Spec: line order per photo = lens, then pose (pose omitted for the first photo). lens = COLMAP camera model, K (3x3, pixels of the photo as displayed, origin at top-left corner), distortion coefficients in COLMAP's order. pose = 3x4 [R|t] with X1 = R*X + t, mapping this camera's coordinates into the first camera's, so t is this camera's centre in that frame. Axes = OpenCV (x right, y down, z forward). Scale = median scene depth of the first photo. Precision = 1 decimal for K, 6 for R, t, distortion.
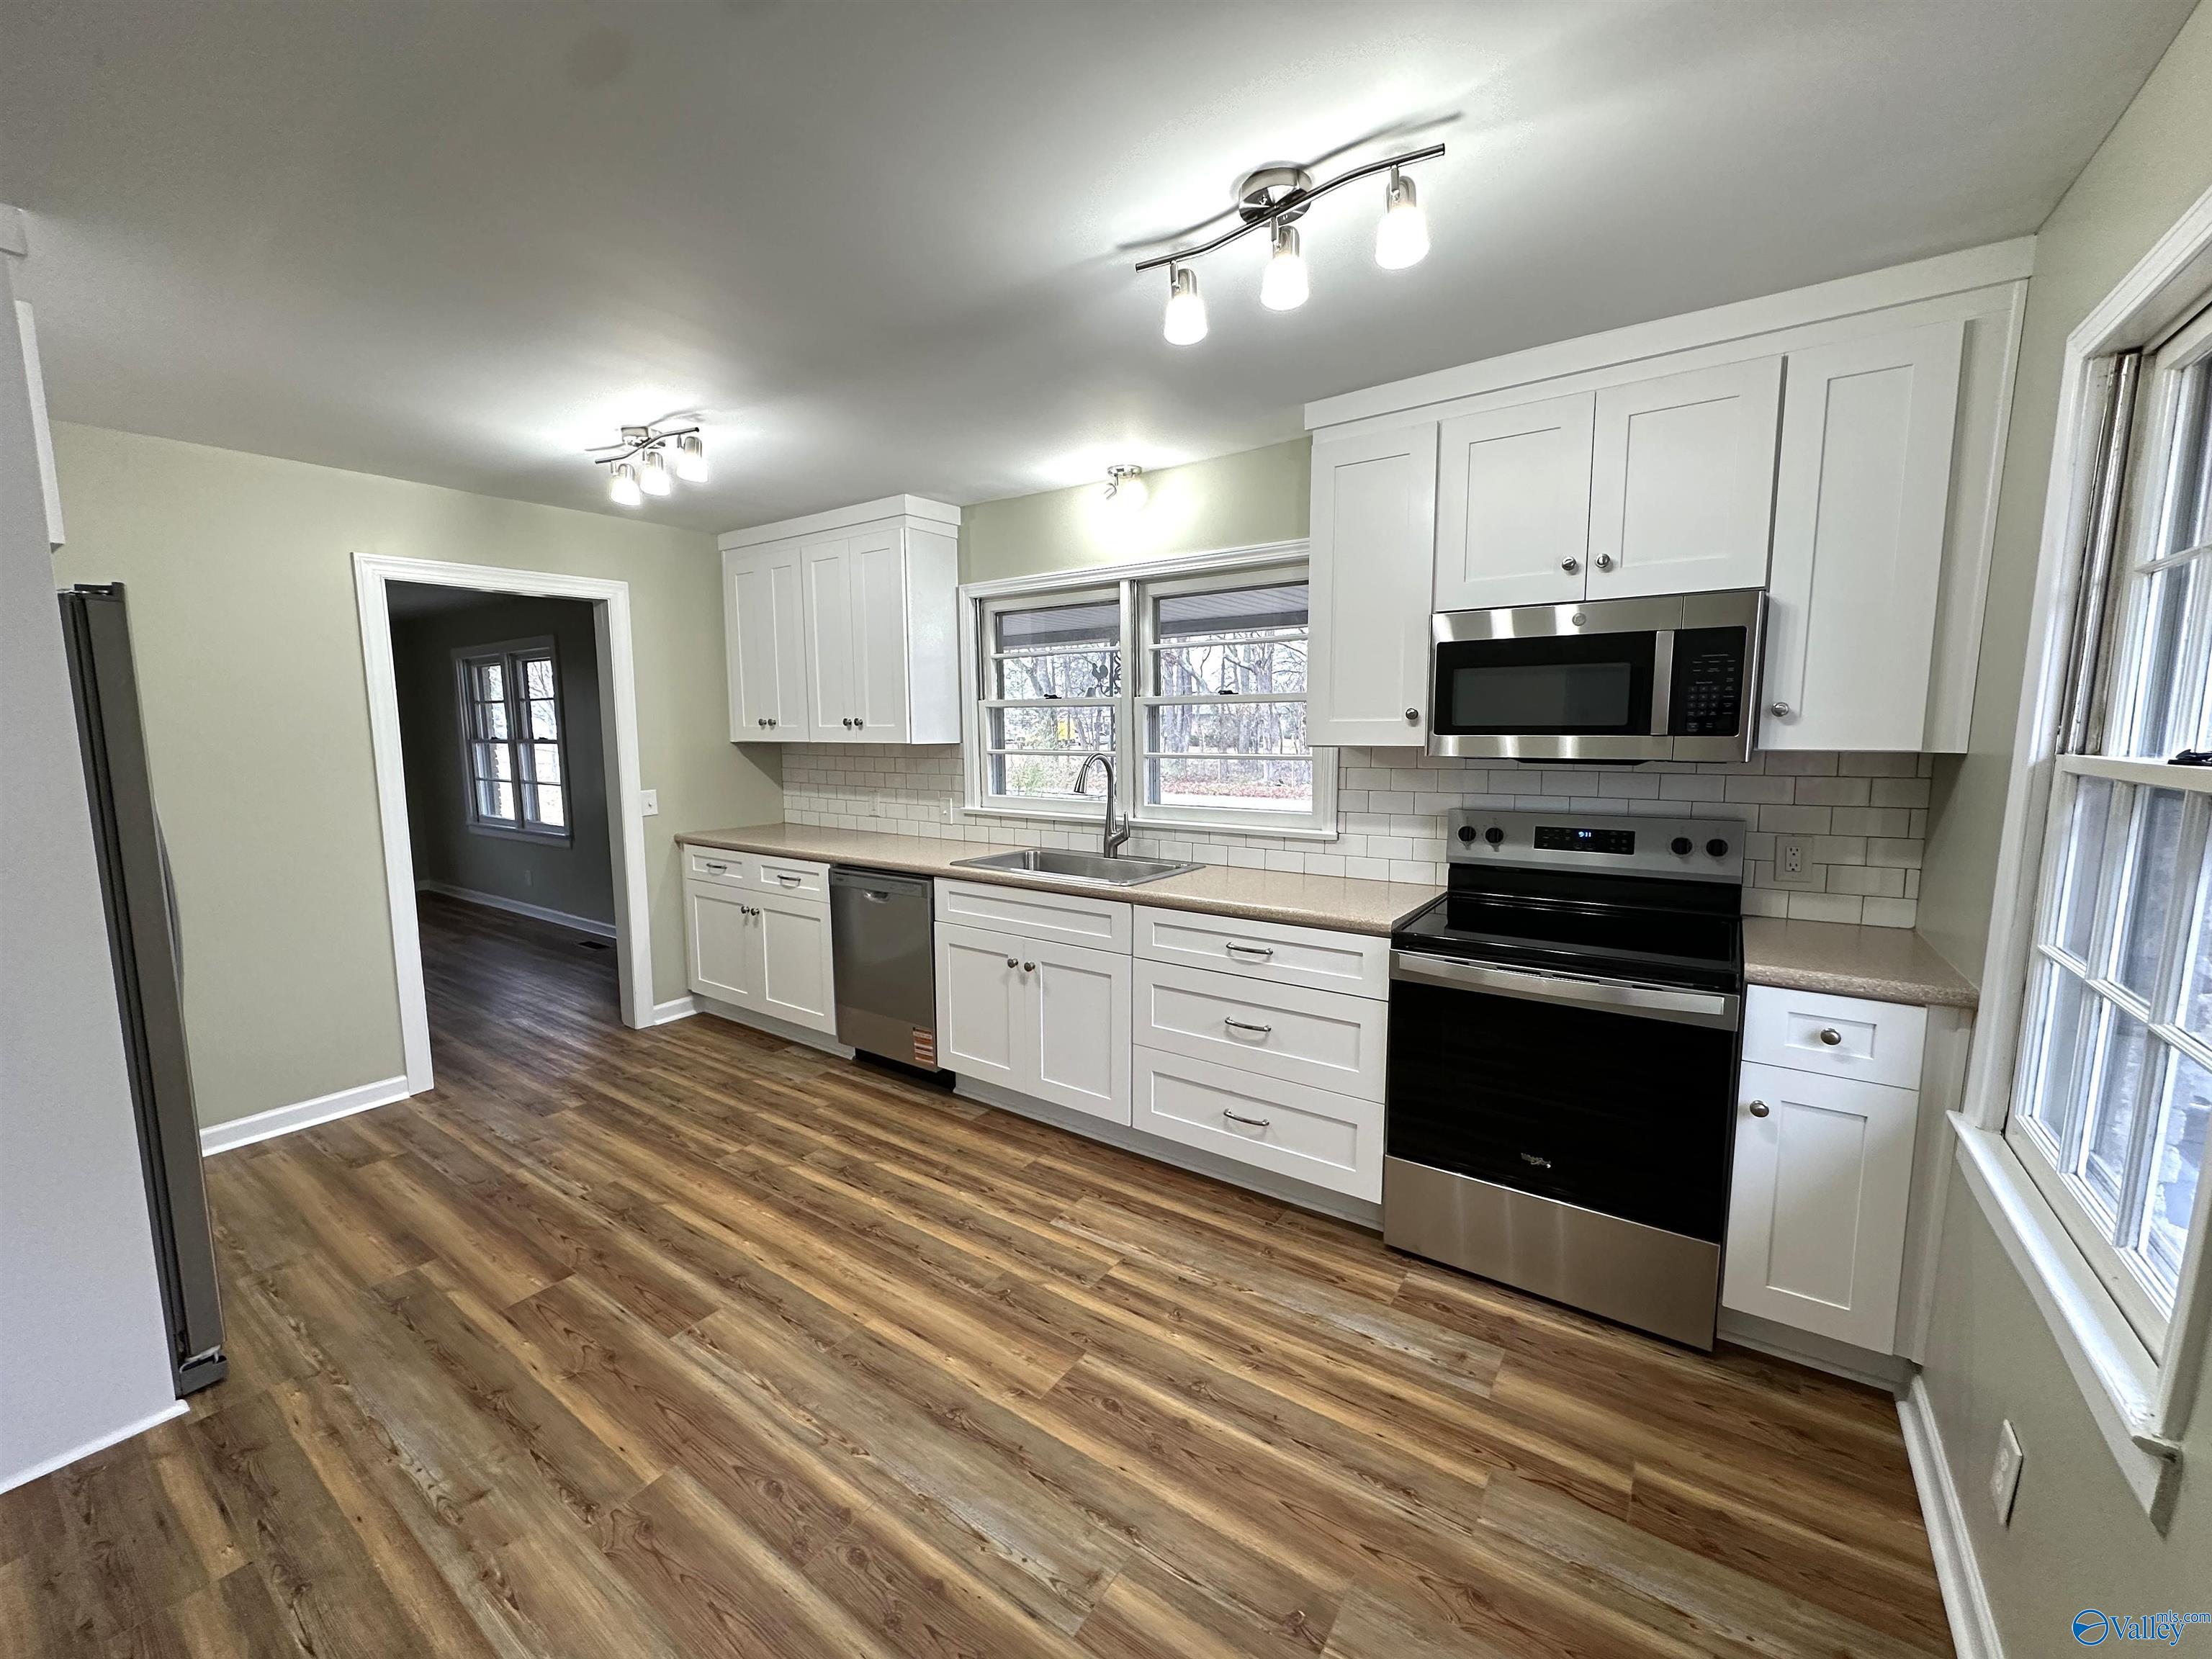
lens RADIAL K [[887.5, 0, 1114.3], [0, 887.5, 830.7], [0, 0, 1]] dist [-0.002417, 0.000380]
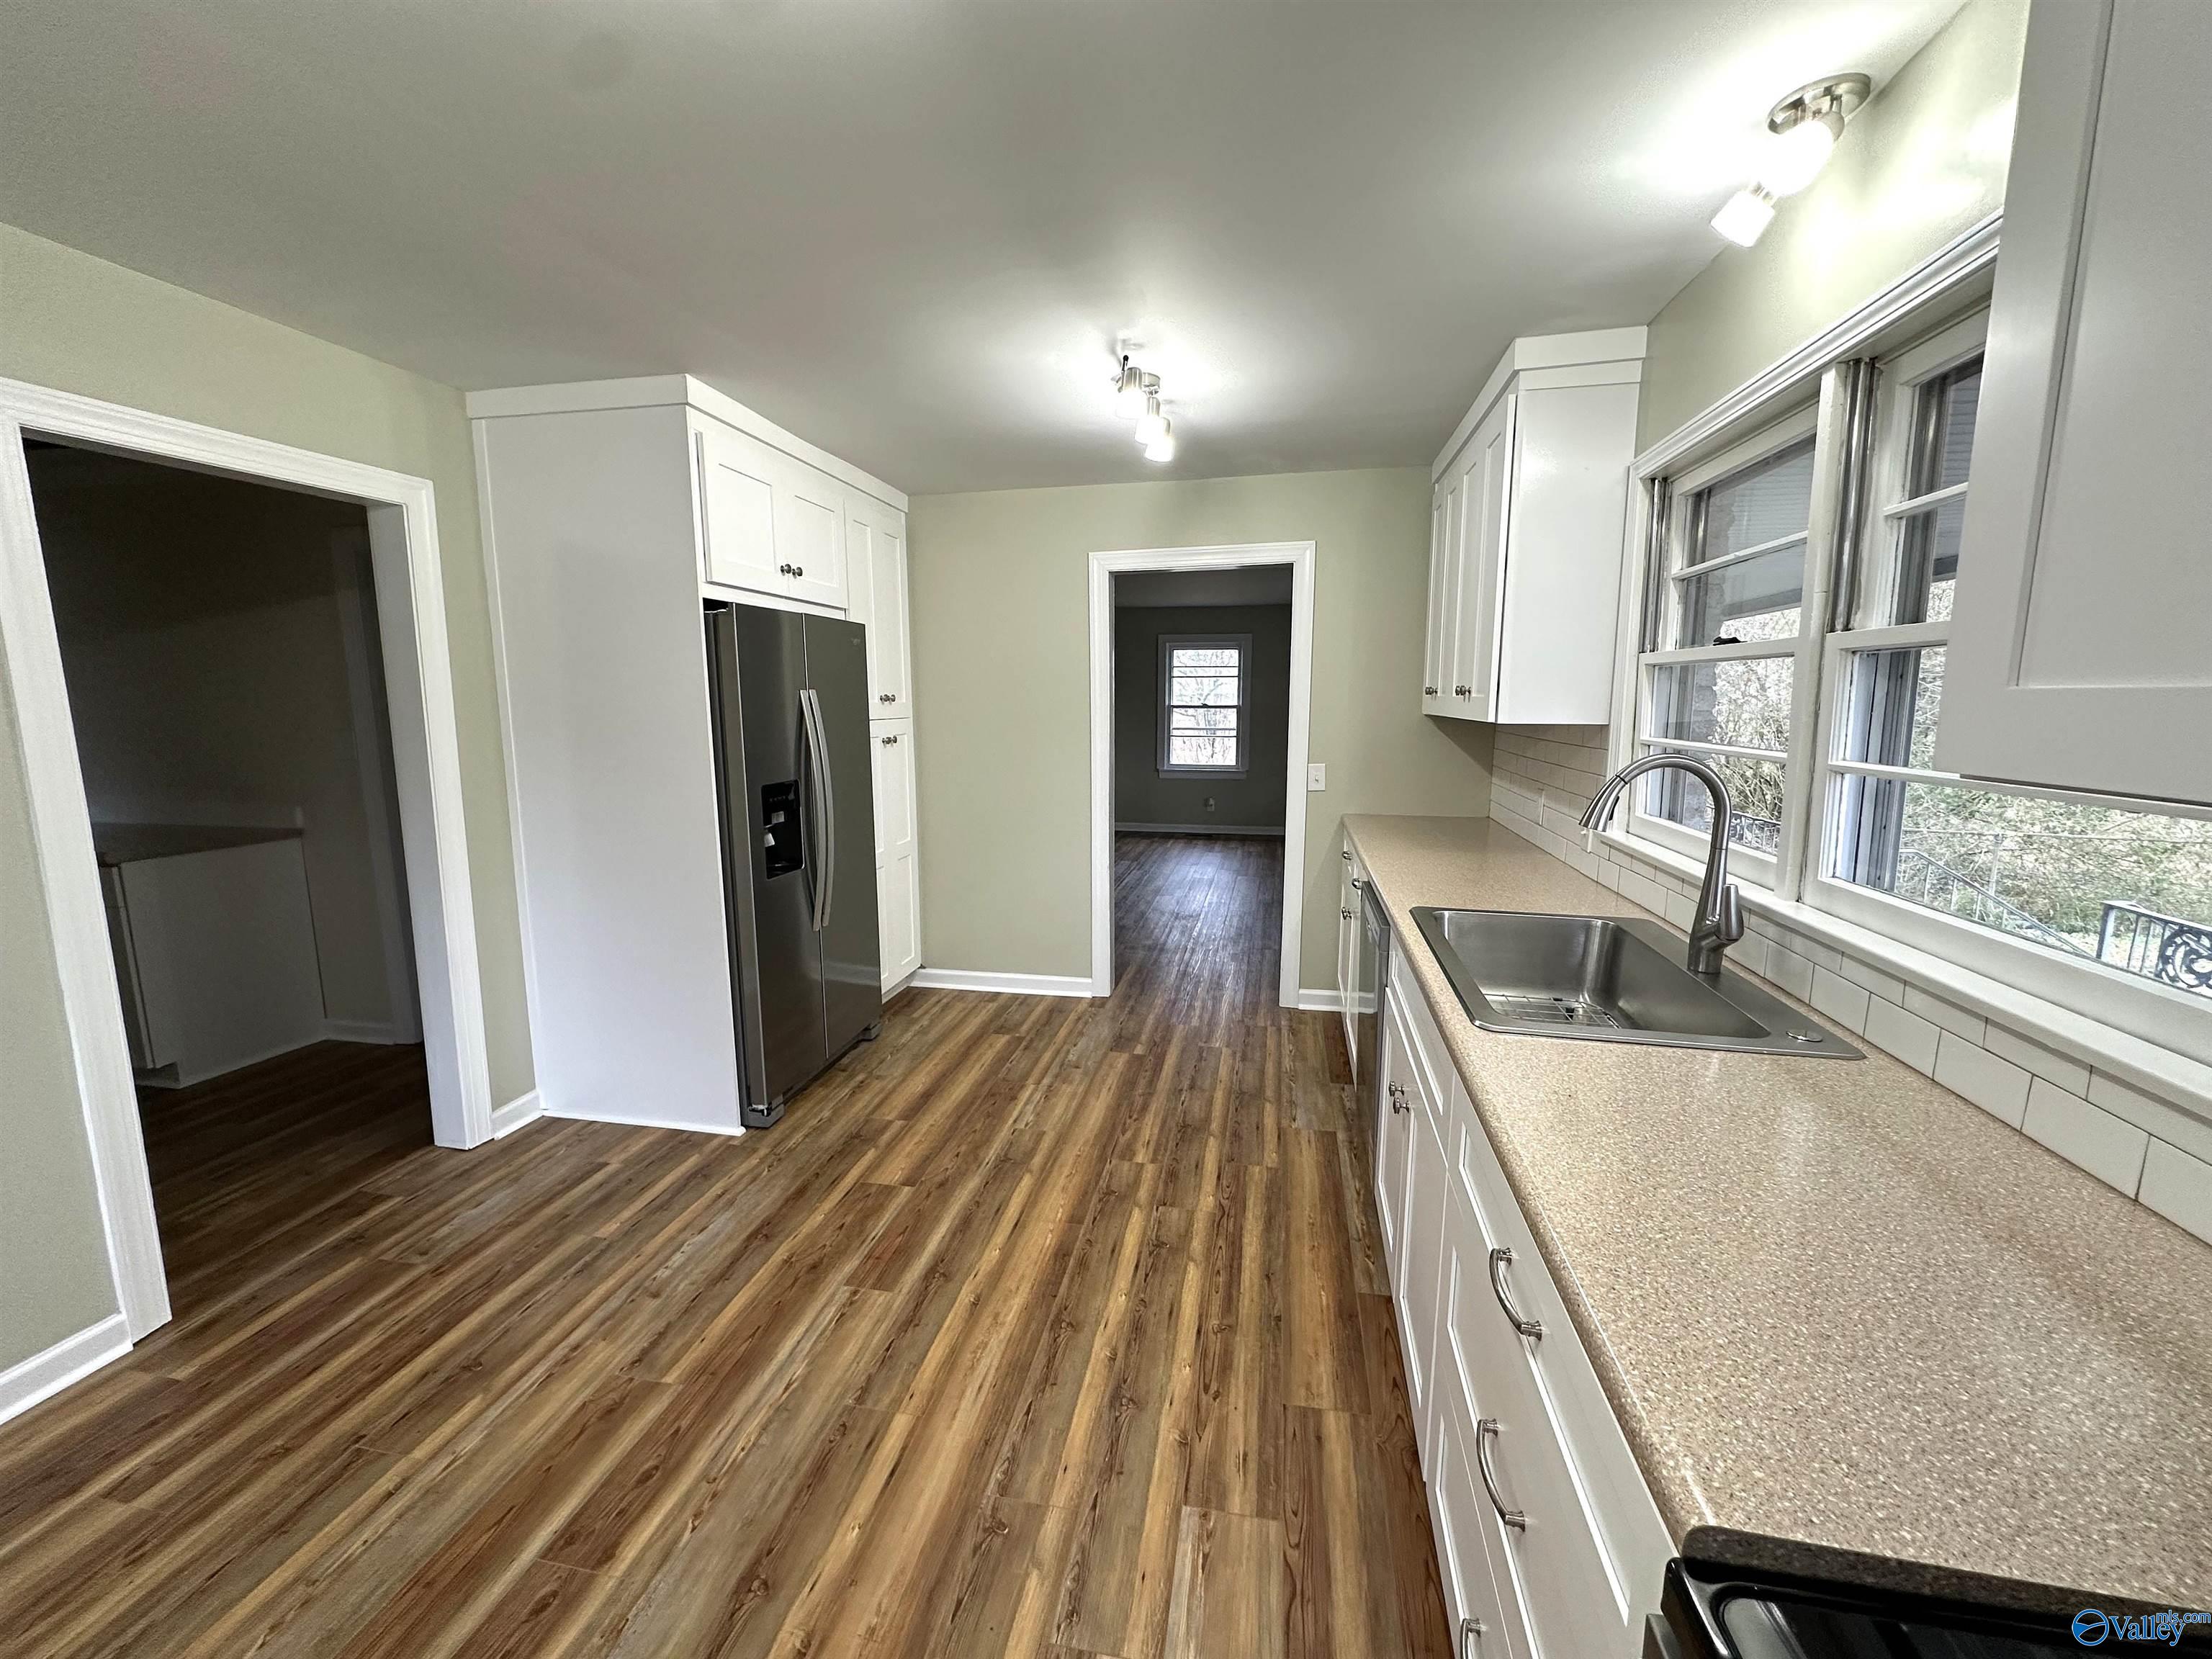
lens RADIAL K [[885.5, 0, 1071.1], [0, 885.5, 822.9], [0, 0, 1]] dist [-0.000421, 0.000069]
pose [[0.390736, 0.134835, -0.910574, 0.368201], [-0.109129, 0.989023, 0.099623, -0.076128], [0.914011, 0.060443, 0.401161, 0.609992]]
